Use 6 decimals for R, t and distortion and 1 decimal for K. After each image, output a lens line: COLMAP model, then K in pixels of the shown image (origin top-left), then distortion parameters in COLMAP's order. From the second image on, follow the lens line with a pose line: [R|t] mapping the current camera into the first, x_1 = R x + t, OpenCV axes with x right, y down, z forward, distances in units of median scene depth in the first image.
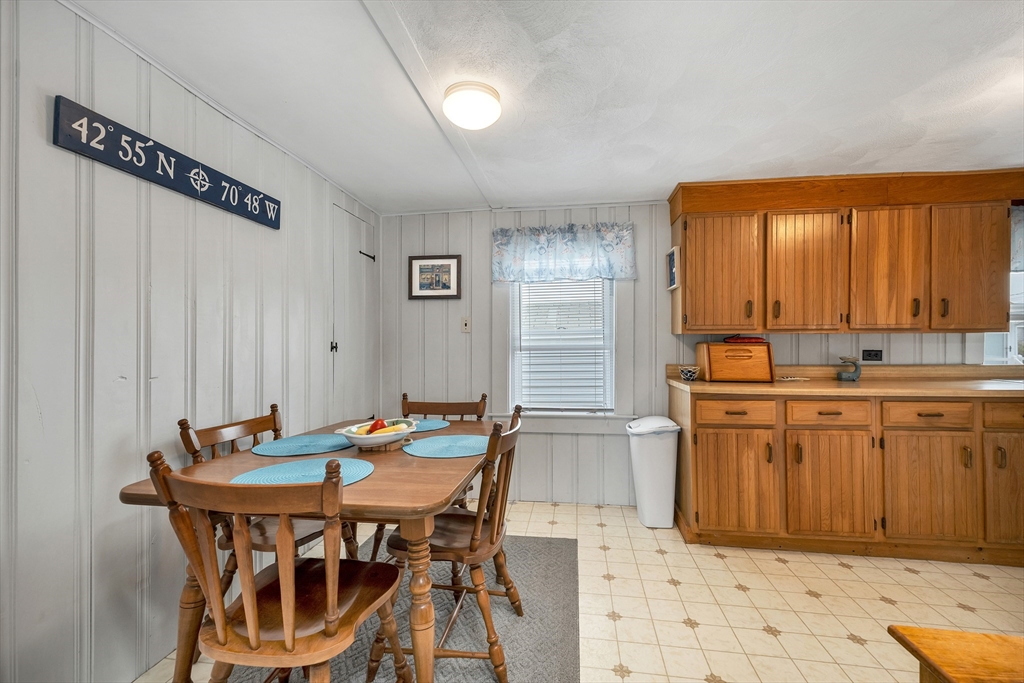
lens RADIAL K [[426.9, 0, 515.0], [0, 426.9, 343.4], [0, 0, 1]] dist [0.000635, 0.000057]
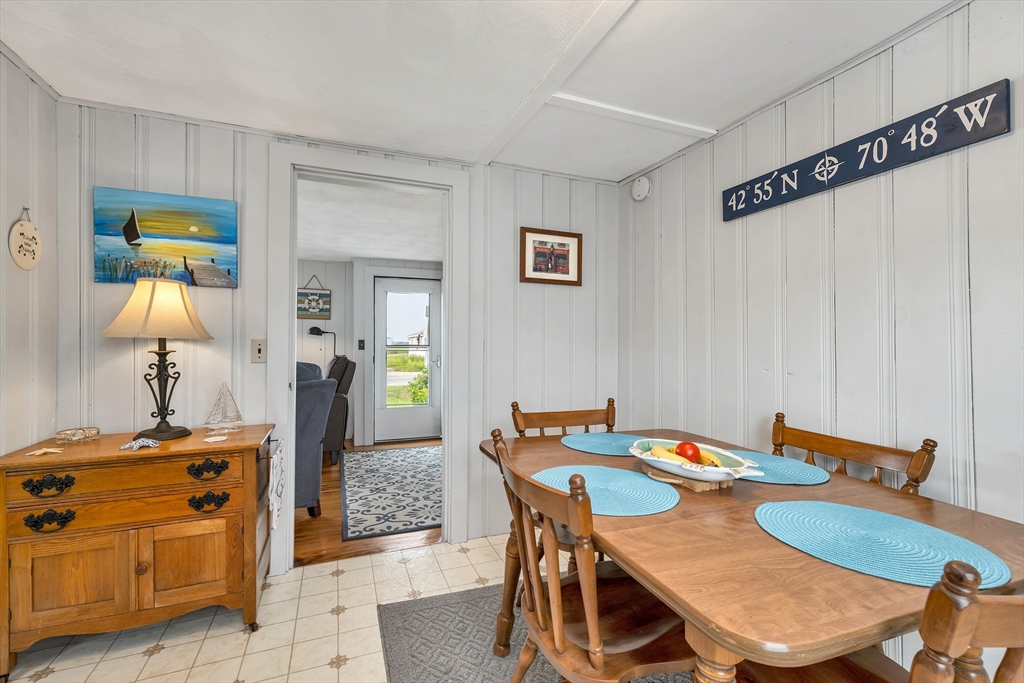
lens RADIAL K [[426.9, 0, 515.0], [0, 426.9, 343.4], [0, 0, 1]] dist [0.000635, 0.000057]
pose [[-0.856091, -0.005382, -0.516796, 0.295877], [-0.001712, 0.999970, -0.007578, 0.008974], [0.516822, -0.005603, -0.856075, 1.292739]]
